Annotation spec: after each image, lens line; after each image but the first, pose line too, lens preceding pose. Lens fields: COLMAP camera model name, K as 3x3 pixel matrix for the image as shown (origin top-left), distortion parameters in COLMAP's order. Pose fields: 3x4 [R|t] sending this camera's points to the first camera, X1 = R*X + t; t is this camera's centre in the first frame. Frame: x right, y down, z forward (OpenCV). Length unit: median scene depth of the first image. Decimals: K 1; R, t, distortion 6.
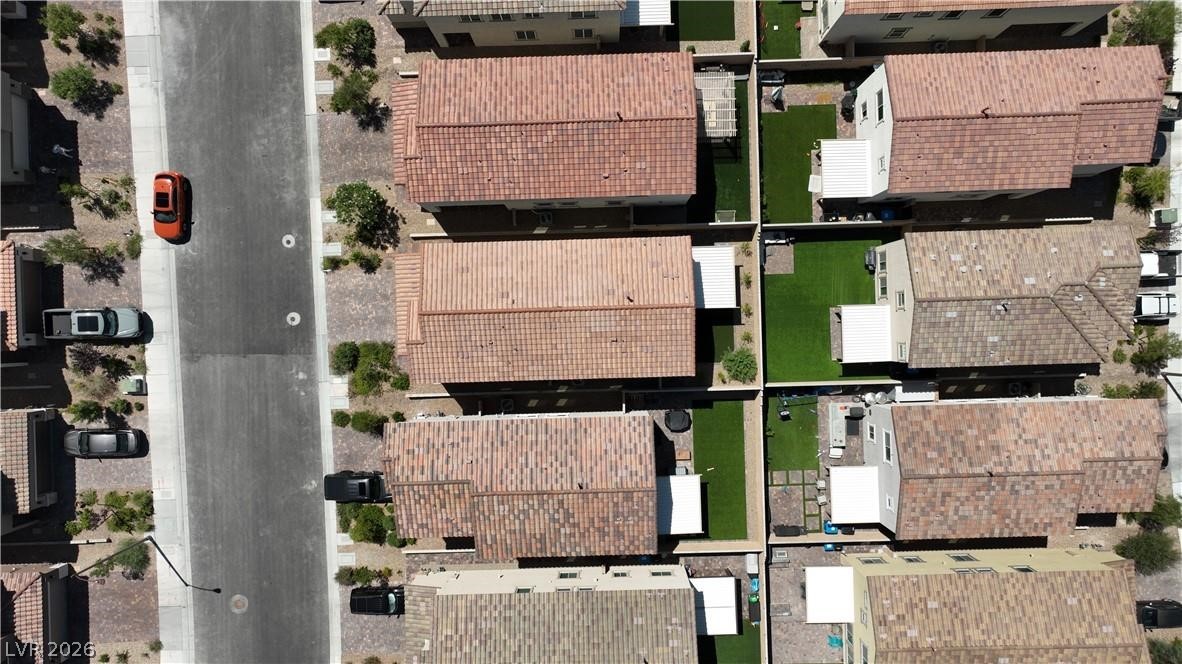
lens RADIAL K [[833.5, 0, 591.0], [0, 833.5, 332.0], [0, 0, 1]] dist [0.006218, 0.003648]
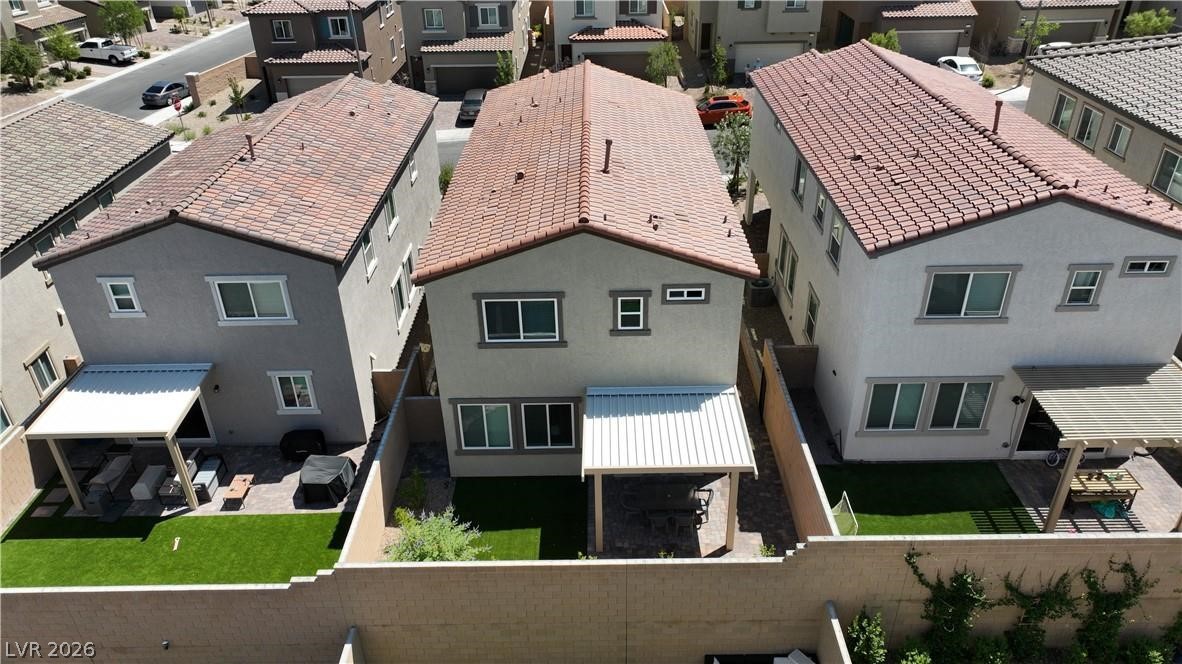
lens RADIAL K [[833.5, 0, 591.0], [0, 833.5, 332.0], [0, 0, 1]] dist [0.006218, 0.003648]
pose [[-0.025355, 0.538744, -0.842088, 0.421150], [-0.999622, -0.004687, 0.027100, -0.040293], [0.010653, 0.842457, 0.538659, 0.721288]]
